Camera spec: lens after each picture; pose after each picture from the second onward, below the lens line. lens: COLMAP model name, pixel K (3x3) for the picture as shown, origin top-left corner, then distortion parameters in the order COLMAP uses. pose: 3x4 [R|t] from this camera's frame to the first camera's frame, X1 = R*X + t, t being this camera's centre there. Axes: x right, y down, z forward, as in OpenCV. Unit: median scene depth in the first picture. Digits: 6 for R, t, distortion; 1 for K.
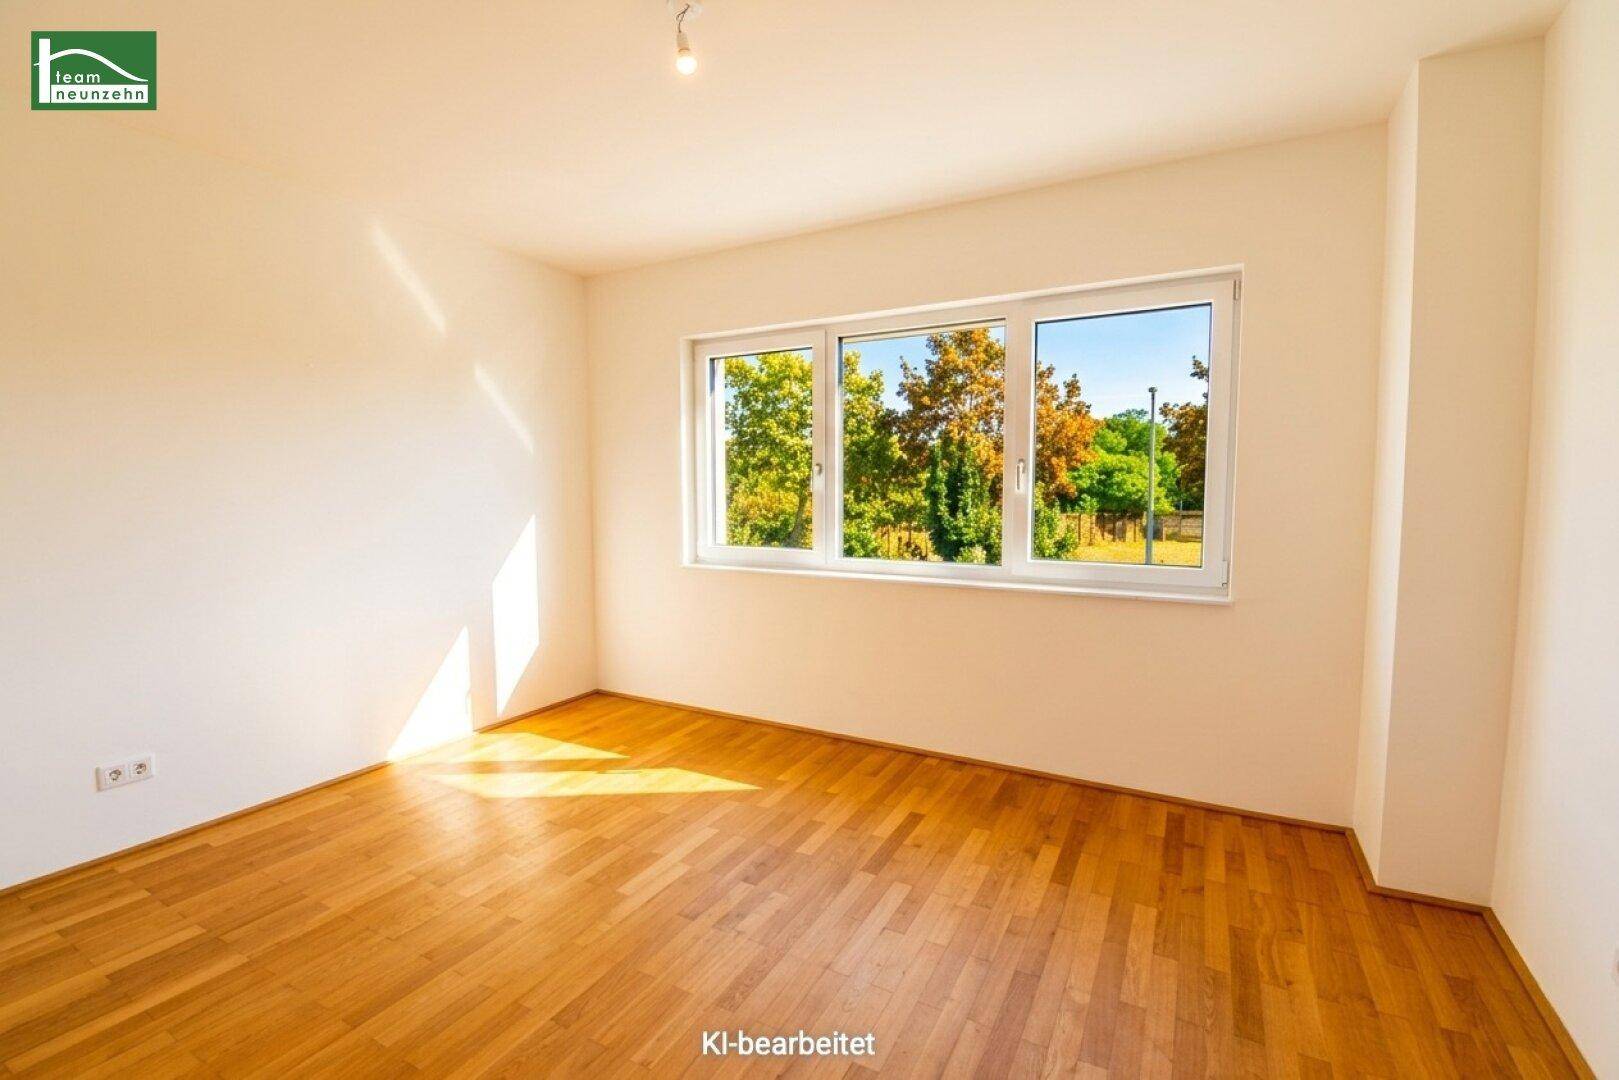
lens RADIAL K [[702.2, 0, 811.2], [0, 702.2, 534.2], [0, 0, 1]] dist [-0.001978, -0.000482]
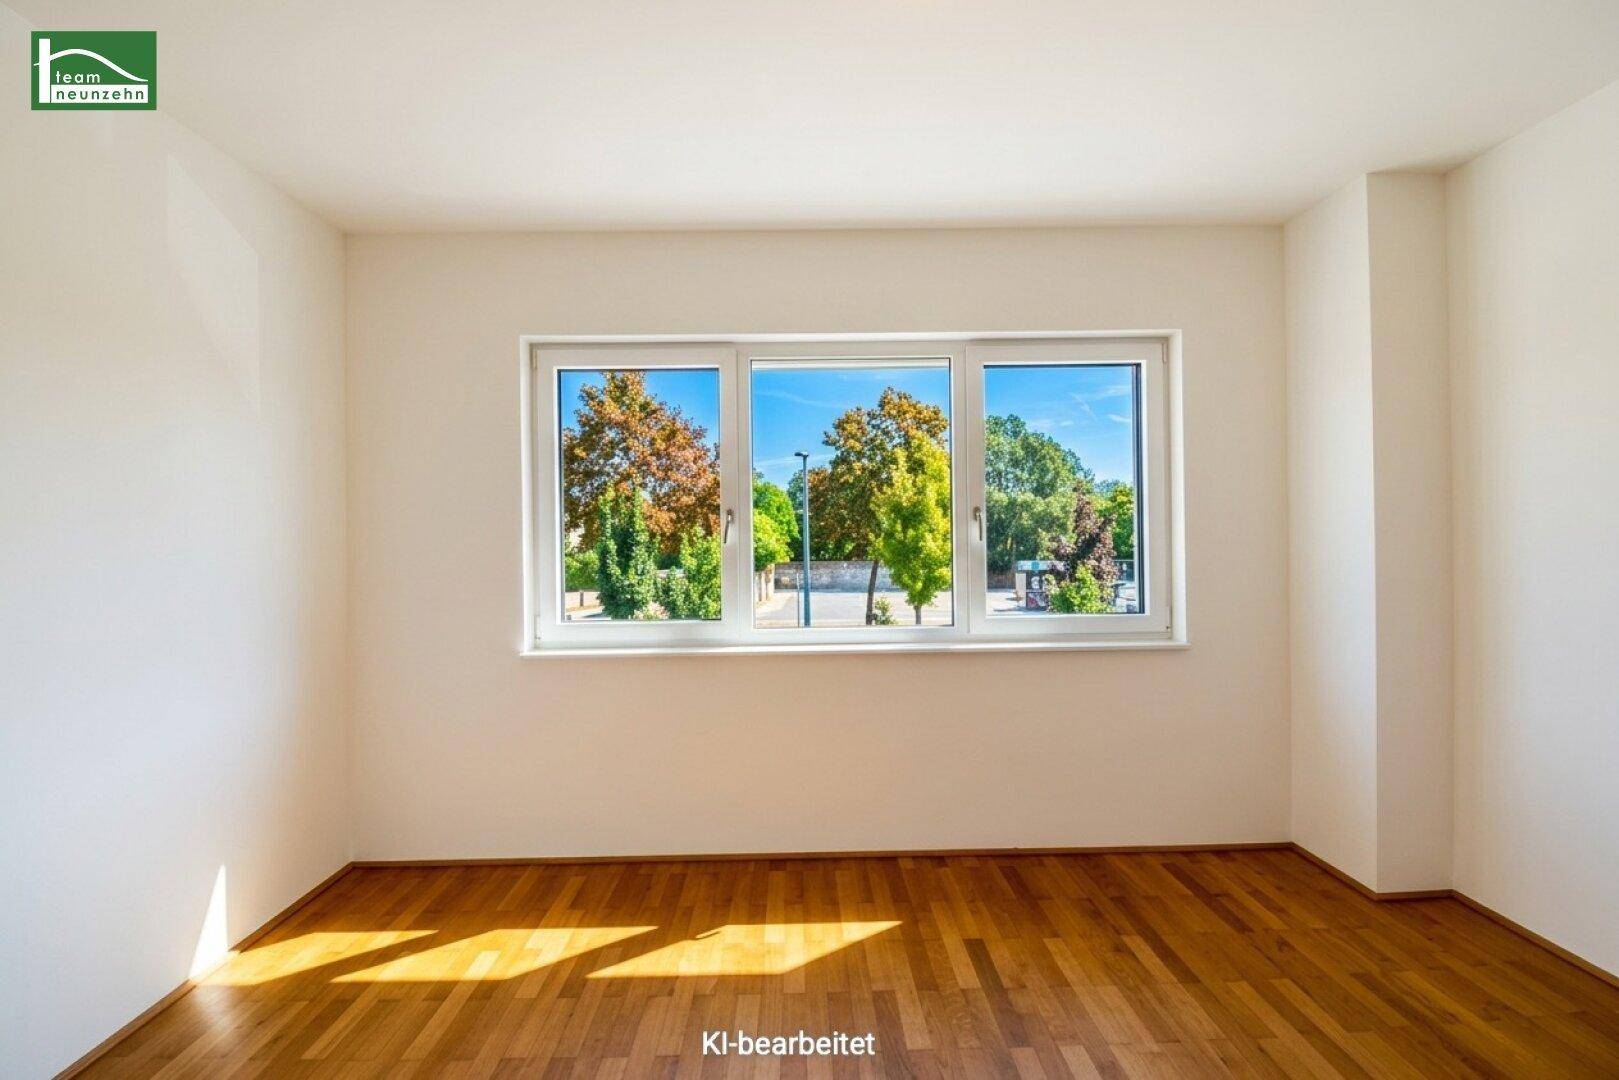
lens RADIAL K [[702.2, 0, 811.2], [0, 702.2, 534.2], [0, 0, 1]] dist [-0.001978, -0.000482]
pose [[0.865886, -0.003034, 0.500233, -0.361116], [0.043256, 0.996690, -0.068830, -0.018014], [-0.498368, 0.081237, 0.863151, 0.309661]]
